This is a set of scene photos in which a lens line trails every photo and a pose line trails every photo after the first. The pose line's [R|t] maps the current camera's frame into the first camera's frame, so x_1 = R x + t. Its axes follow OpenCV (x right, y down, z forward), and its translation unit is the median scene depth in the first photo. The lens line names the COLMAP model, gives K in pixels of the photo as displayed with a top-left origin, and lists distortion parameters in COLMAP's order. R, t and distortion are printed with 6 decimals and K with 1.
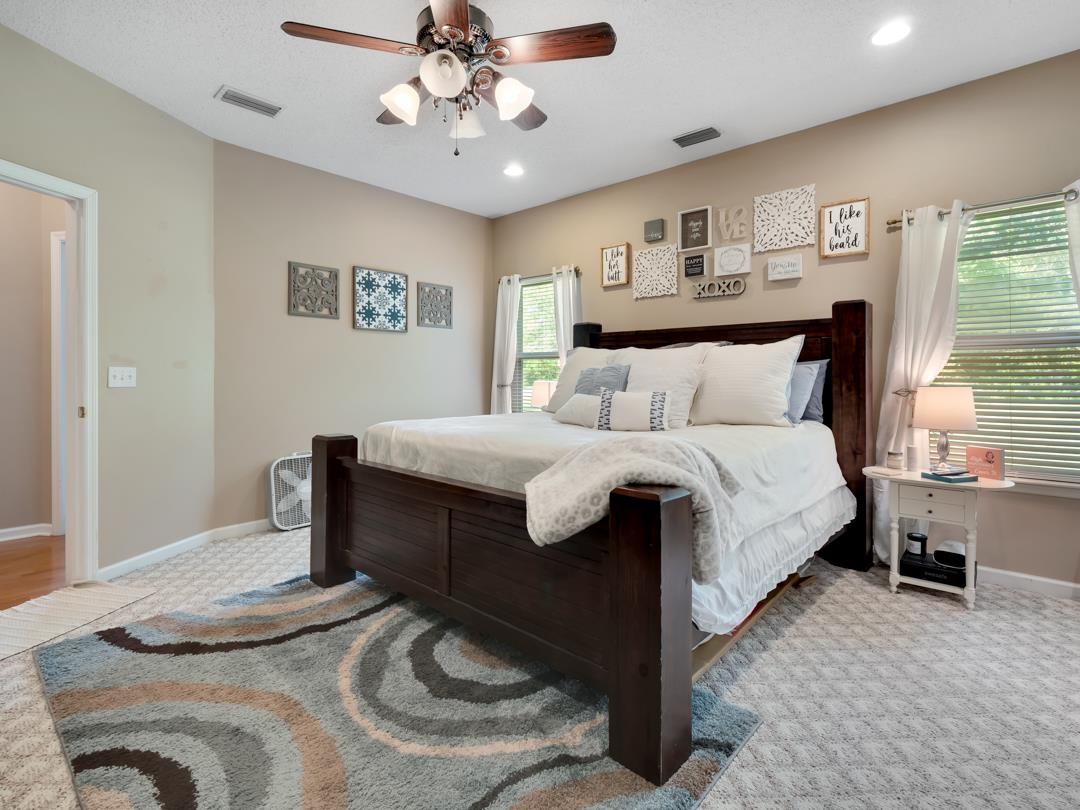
lens RADIAL K [[533.5, 0, 538.7], [0, 533.5, 371.5], [0, 0, 1]] dist [0.001681, -0.000261]
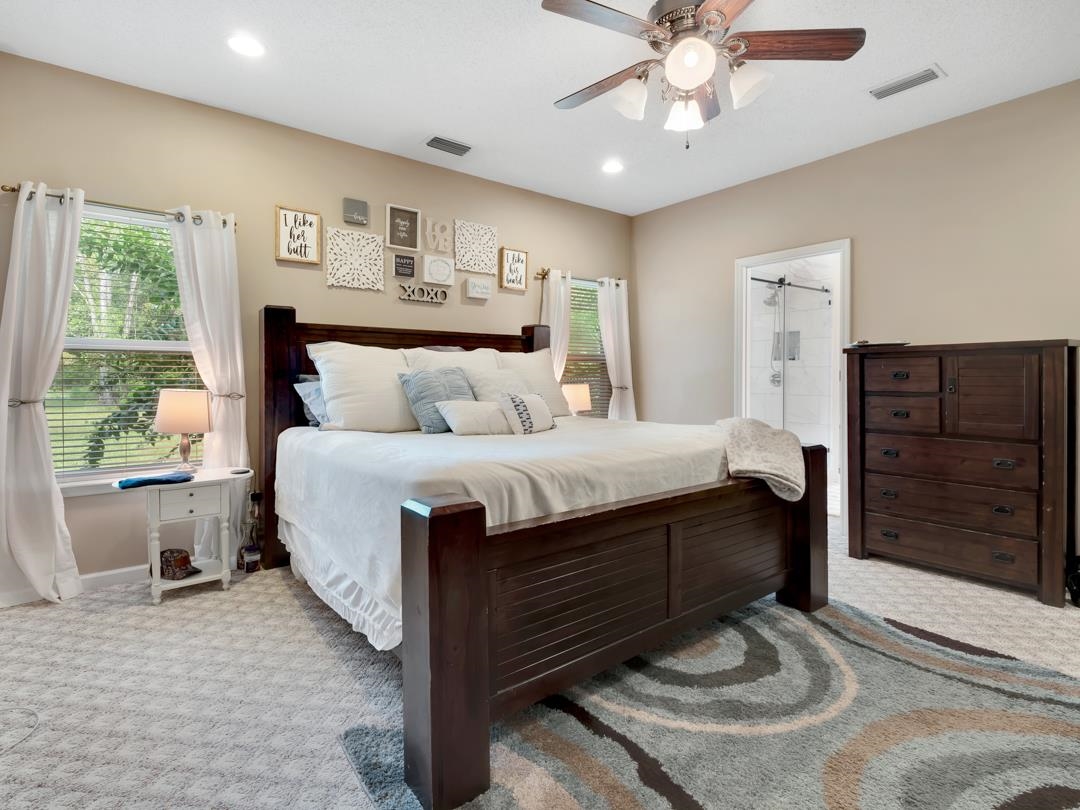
lens RADIAL K [[541.8, 0, 524.4], [0, 541.8, 379.6], [0, 0, 1]] dist [0.001838, -0.000037]
pose [[0.175917, -0.003490, 0.984399, -0.666007], [-0.003899, 0.999983, 0.004242, 0.003505], [-0.984397, -0.004585, 0.175901, 0.637211]]
